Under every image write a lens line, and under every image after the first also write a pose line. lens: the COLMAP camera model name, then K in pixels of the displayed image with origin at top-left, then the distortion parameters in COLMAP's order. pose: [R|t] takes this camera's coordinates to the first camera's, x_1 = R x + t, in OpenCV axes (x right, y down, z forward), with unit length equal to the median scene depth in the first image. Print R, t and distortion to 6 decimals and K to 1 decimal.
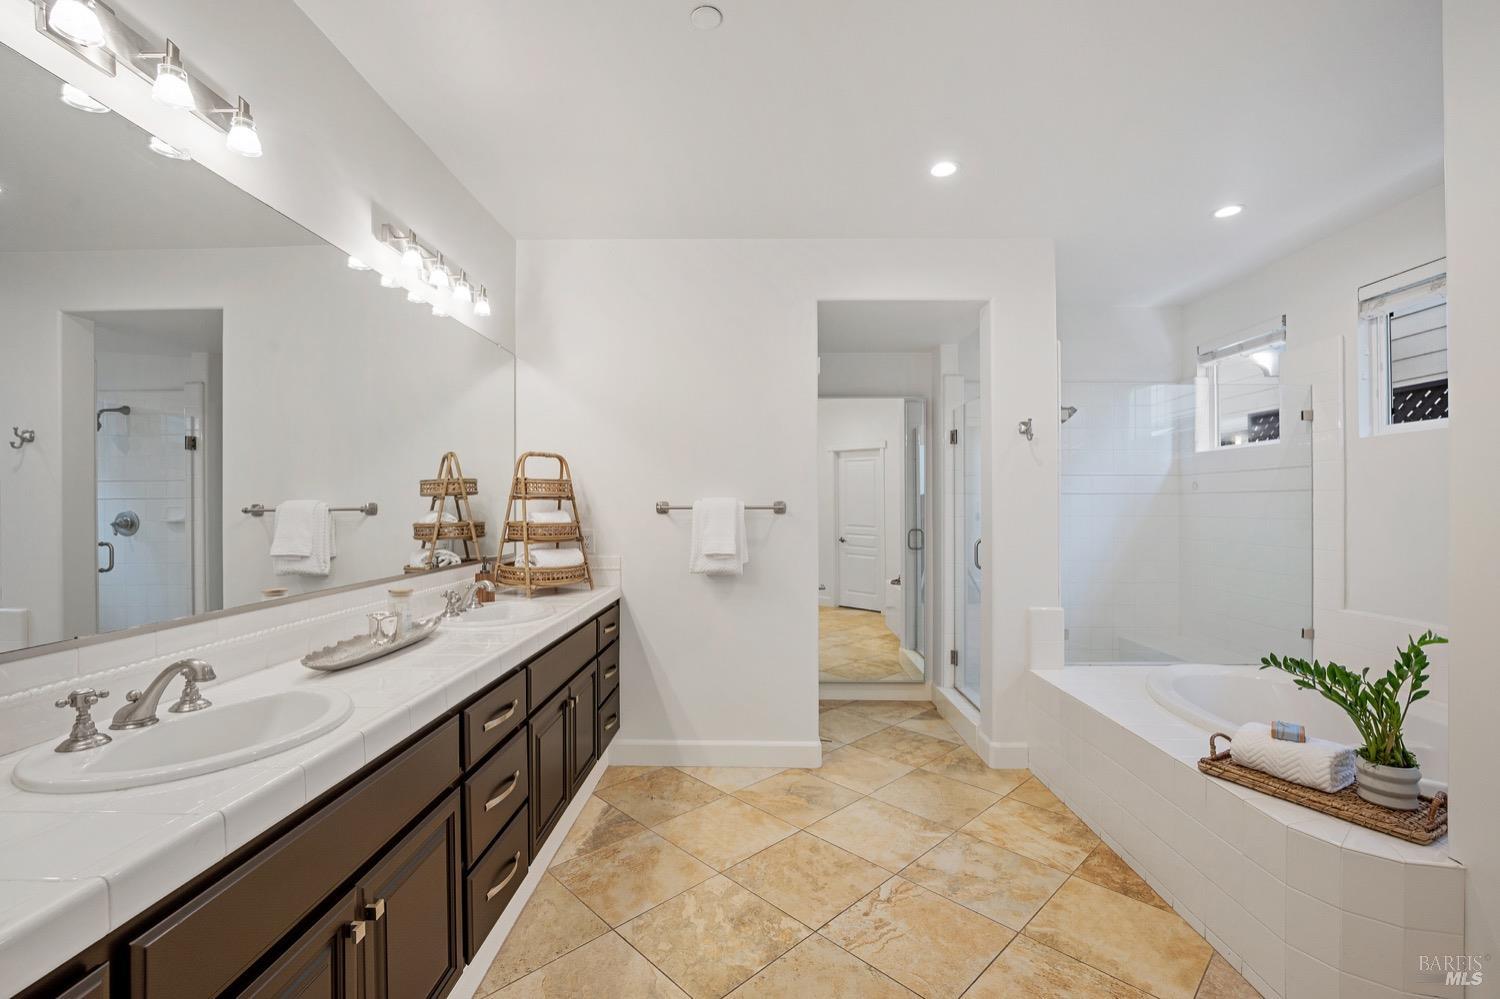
lens RADIAL K [[637.3, 0, 759.3], [0, 637.3, 502.0], [0, 0, 1]] dist [-0.010734, 0.000289]
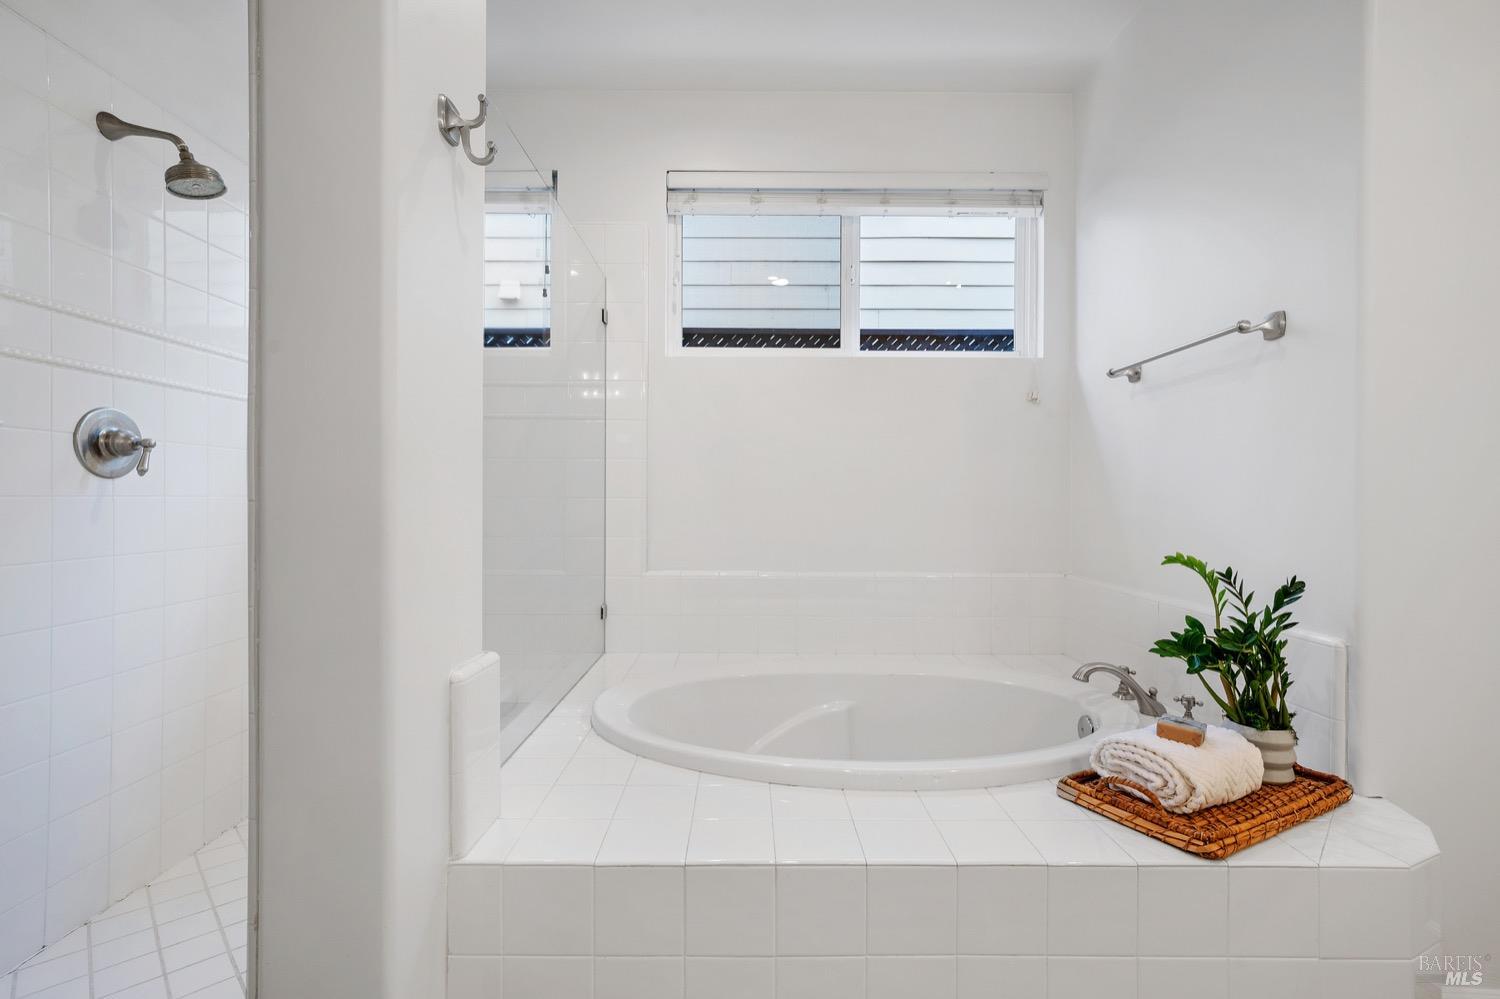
lens RADIAL K [[685.0, 0, 752.9], [0, 685.0, 500.9], [0, 0, 1]] dist [0.018159, -0.000074]
pose [[0.012951, -0.002241, 0.999914, 0.066853], [-0.007983, 0.999965, 0.002344, 0.074511], [-0.999884, -0.008012, 0.012933, 0.816889]]
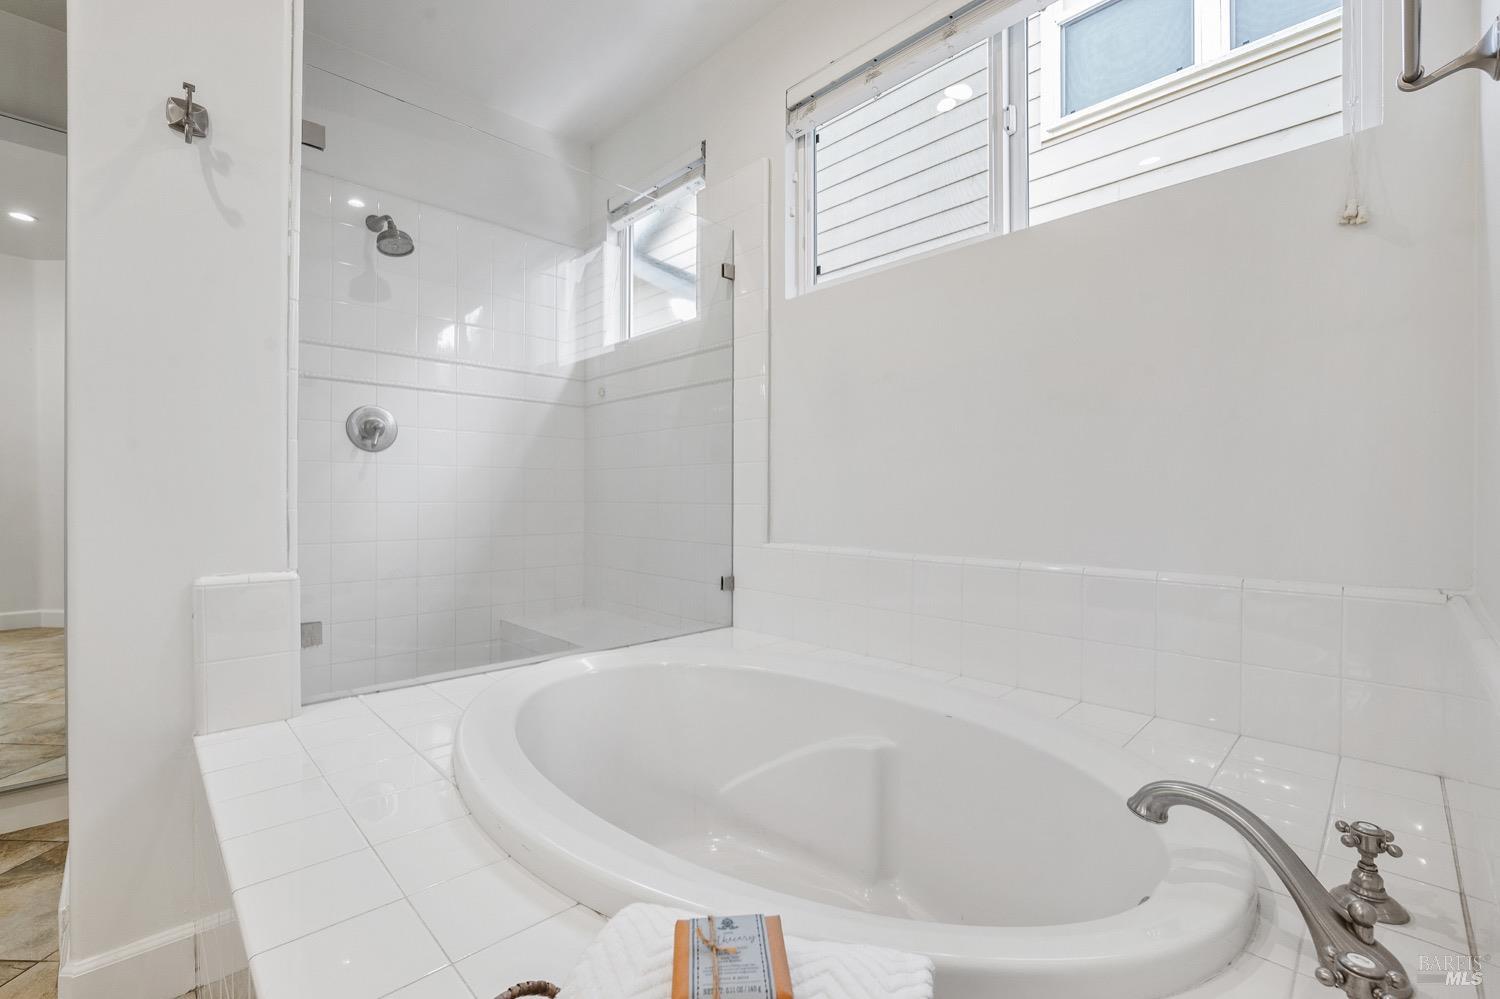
lens RADIAL K [[637.3, 0, 743.7], [0, 637.3, 500.3], [0, 0, 1]] dist [-0.010734, 0.000289]
pose [[0.720517, -0.001436, 0.693435, 0.390286], [-0.005484, 0.999955, 0.007769, 0.110794], [-0.693415, -0.009401, 0.720477, 0.478605]]
